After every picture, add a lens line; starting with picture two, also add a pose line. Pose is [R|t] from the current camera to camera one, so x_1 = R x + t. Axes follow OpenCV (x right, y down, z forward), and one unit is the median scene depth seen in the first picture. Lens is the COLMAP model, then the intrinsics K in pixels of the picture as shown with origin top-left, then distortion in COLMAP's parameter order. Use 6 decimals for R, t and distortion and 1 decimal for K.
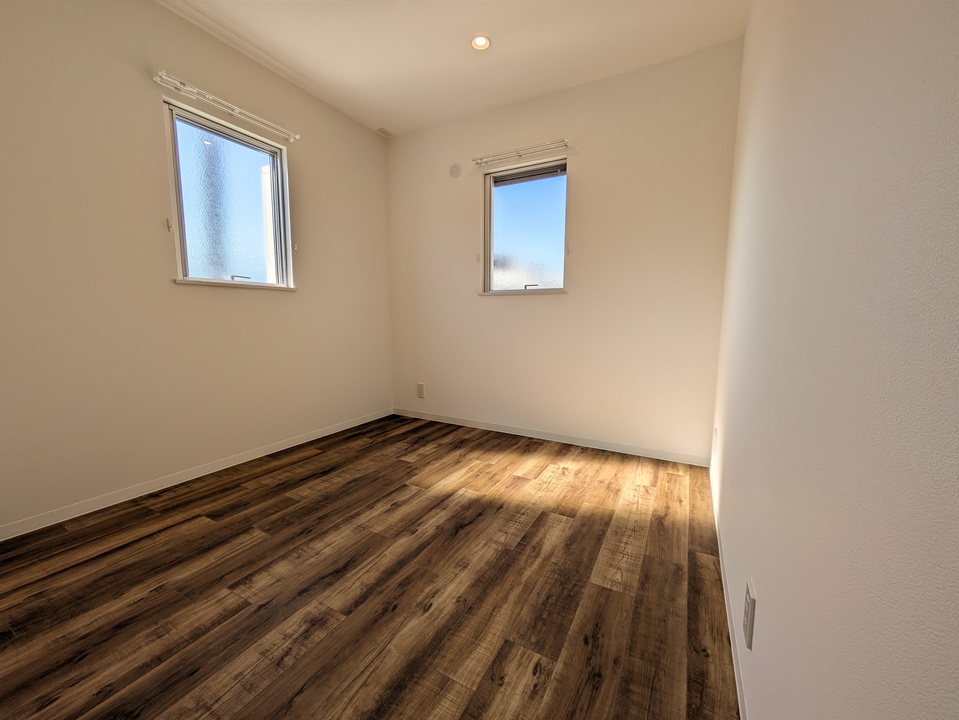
lens RADIAL K [[378.5, 0, 482.8], [0, 378.5, 359.5], [0, 0, 1]] dist [0.001694, 0.000882]
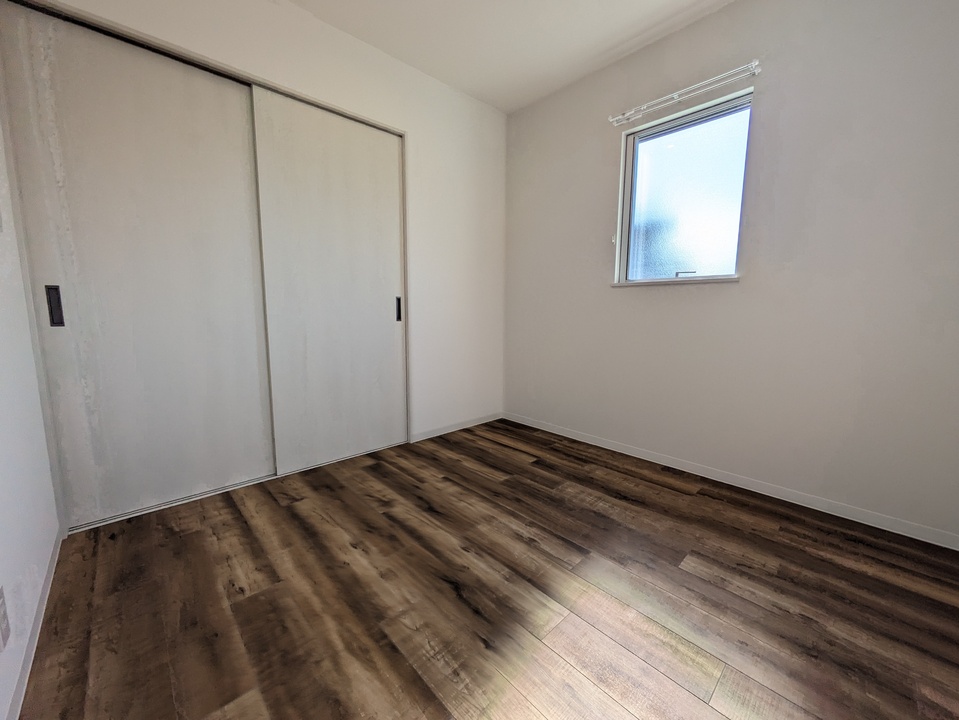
lens RADIAL K [[378.5, 0, 482.8], [0, 378.5, 359.5], [0, 0, 1]] dist [0.001694, 0.000882]
pose [[-0.307186, 0.115588, -0.944604, 0.535451], [-0.120216, 0.979931, 0.159005, -0.123132], [0.944026, 0.162401, -0.287126, 1.072876]]
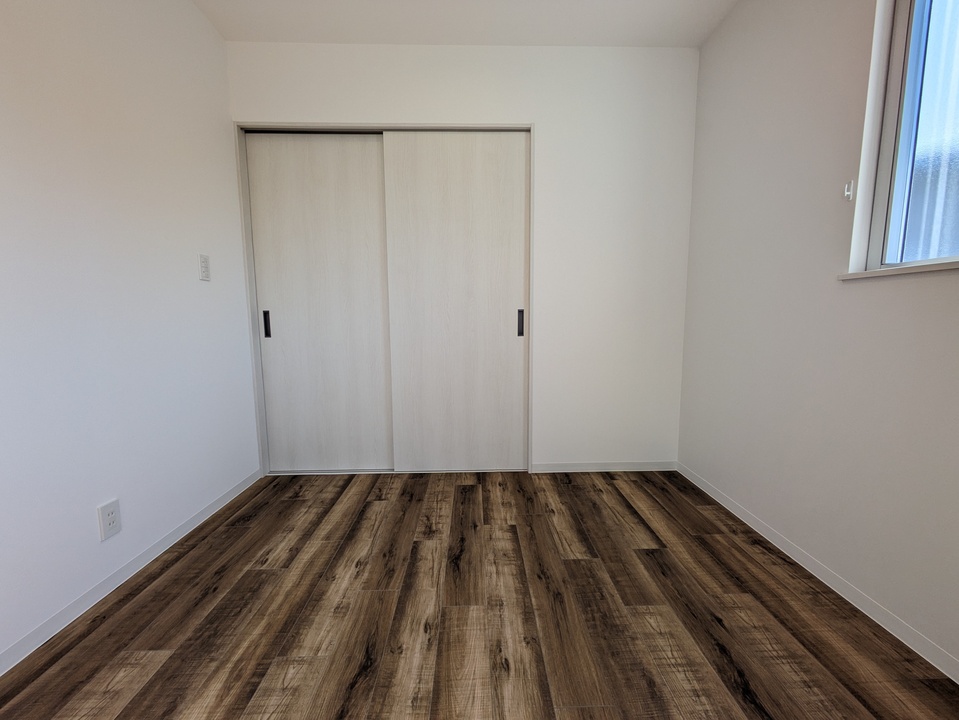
lens RADIAL K [[378.5, 0, 482.8], [0, 378.5, 359.5], [0, 0, 1]] dist [0.001694, 0.000882]
pose [[-0.865573, 0.055916, -0.497651, 0.051979], [-0.057678, 0.976002, 0.209984, -0.181699], [0.497450, 0.210460, -0.841576, 1.364806]]
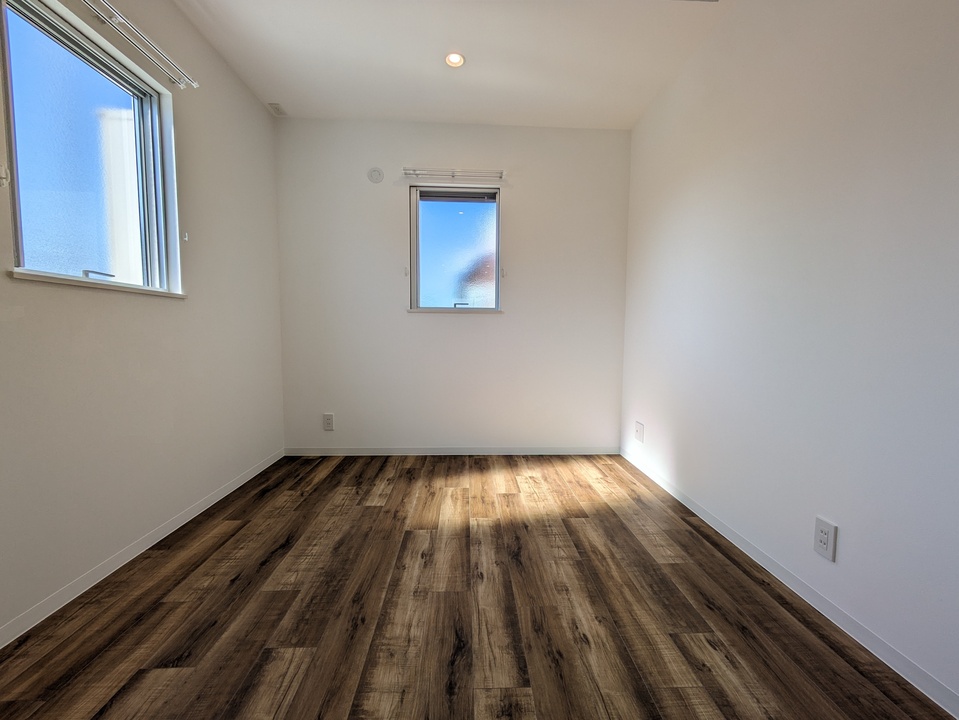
lens RADIAL K [[378.5, 0, 482.8], [0, 378.5, 359.5], [0, 0, 1]] dist [0.001694, 0.000882]
pose [[0.855249, -0.034694, 0.517055, -0.546562], [0.055903, 0.998111, -0.025495, -0.029176], [-0.515193, 0.050709, 0.855573, 0.178406]]
